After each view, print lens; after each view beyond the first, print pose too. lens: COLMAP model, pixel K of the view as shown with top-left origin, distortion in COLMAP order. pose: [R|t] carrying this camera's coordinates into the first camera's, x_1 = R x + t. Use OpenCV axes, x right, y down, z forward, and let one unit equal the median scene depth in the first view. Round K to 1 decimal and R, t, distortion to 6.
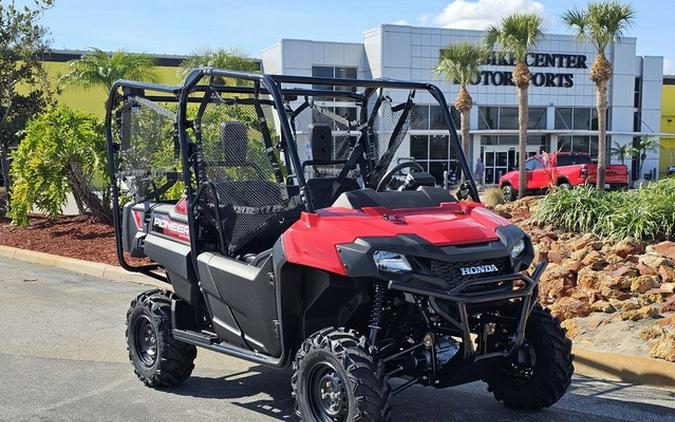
lens RADIAL K [[1115.2, 0, 338.1], [0, 1115.2, 249.4], [0, 0, 1]] dist [0.153224, -0.220785]
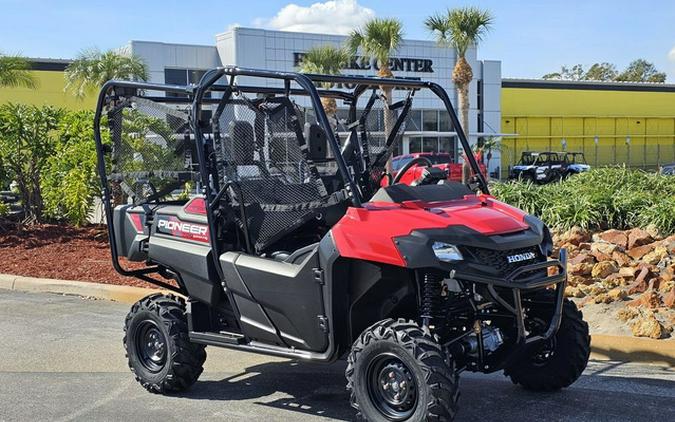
lens RADIAL K [[1126.8, 0, 337.5], [0, 1126.8, 230.8], [0, 0, 1]] dist [0.183984, -0.117265]
pose [[0.976902, -0.031697, 0.211325, -0.221530], [0.036525, 0.999153, -0.018978, 0.006037], [-0.210545, 0.026258, 0.977232, -0.001270]]
